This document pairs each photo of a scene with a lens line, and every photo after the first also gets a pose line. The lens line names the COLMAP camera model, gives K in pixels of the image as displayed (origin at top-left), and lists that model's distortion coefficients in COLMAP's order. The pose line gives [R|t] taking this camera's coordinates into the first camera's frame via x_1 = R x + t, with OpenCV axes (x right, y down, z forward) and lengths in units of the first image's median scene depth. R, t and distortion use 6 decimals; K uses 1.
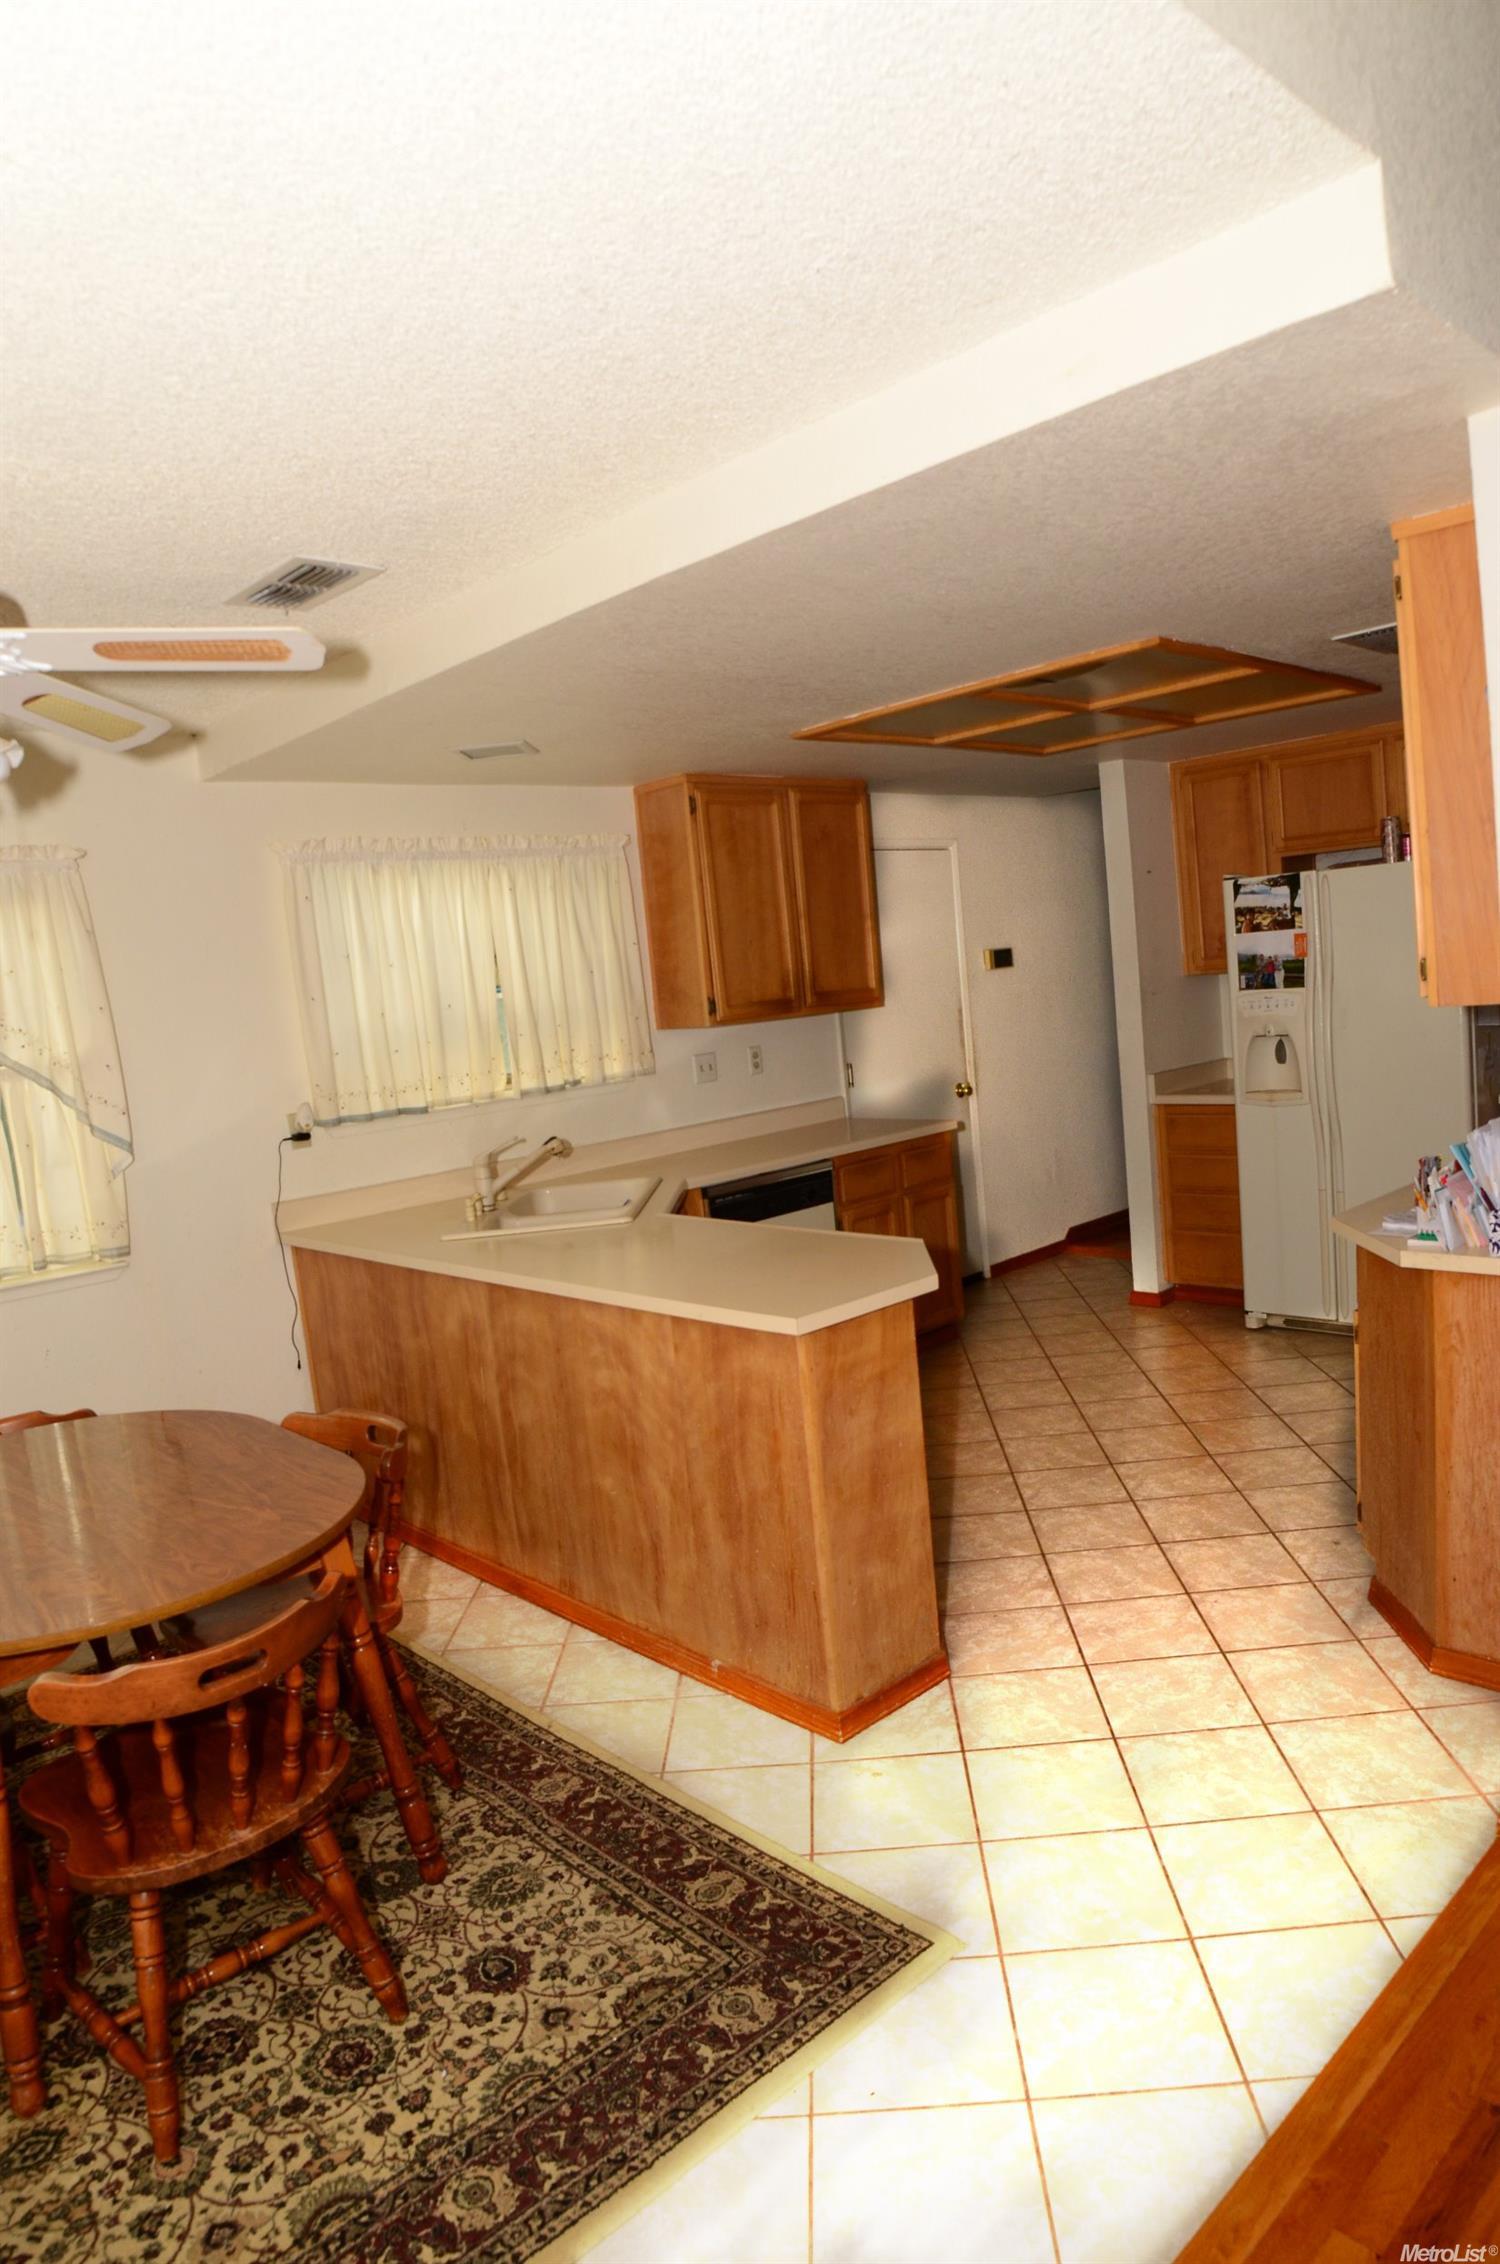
lens RADIAL K [[1422.0, 0, 767.8], [0, 1422.0, 1137.7], [0, 0, 1]] dist [-0.085346, 0.024354]
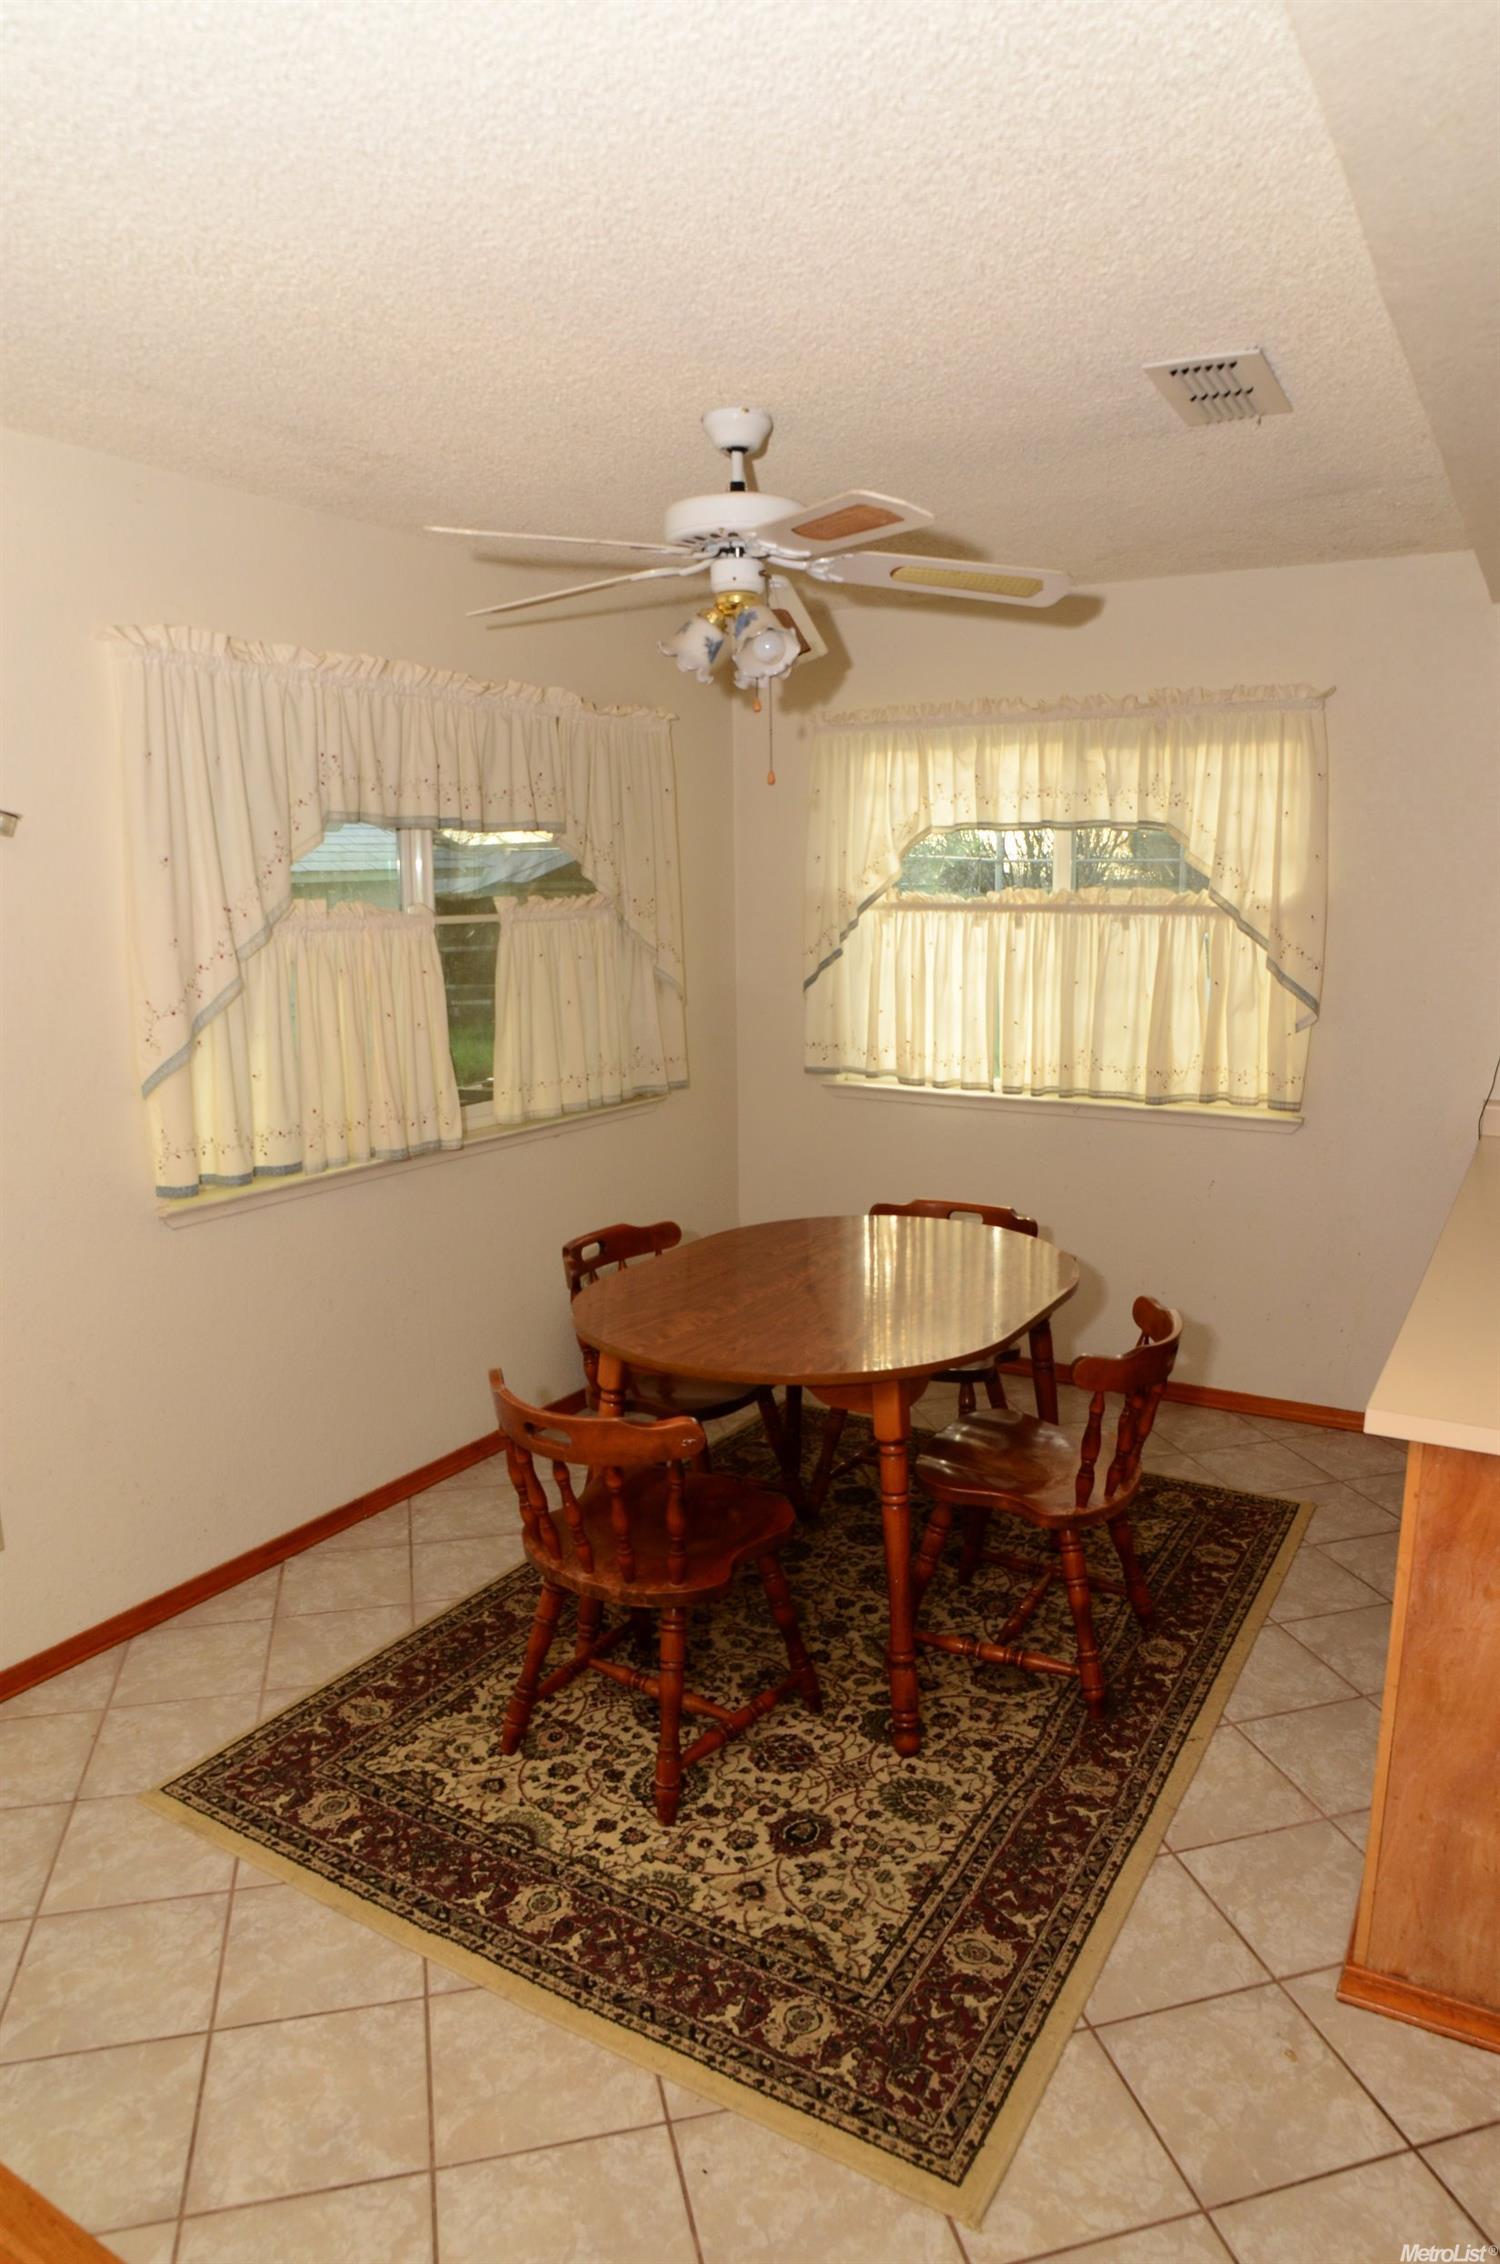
lens RADIAL K [[1422.0, 0, 756.6], [0, 1422.0, 1123.8], [0, 0, 1]] dist [-0.085346, 0.024354]
pose [[0.266986, 0.242458, -0.932702, 0.620913], [-0.117666, 0.968794, 0.218159, -0.133797], [0.956490, 0.051502, 0.287184, 0.615945]]
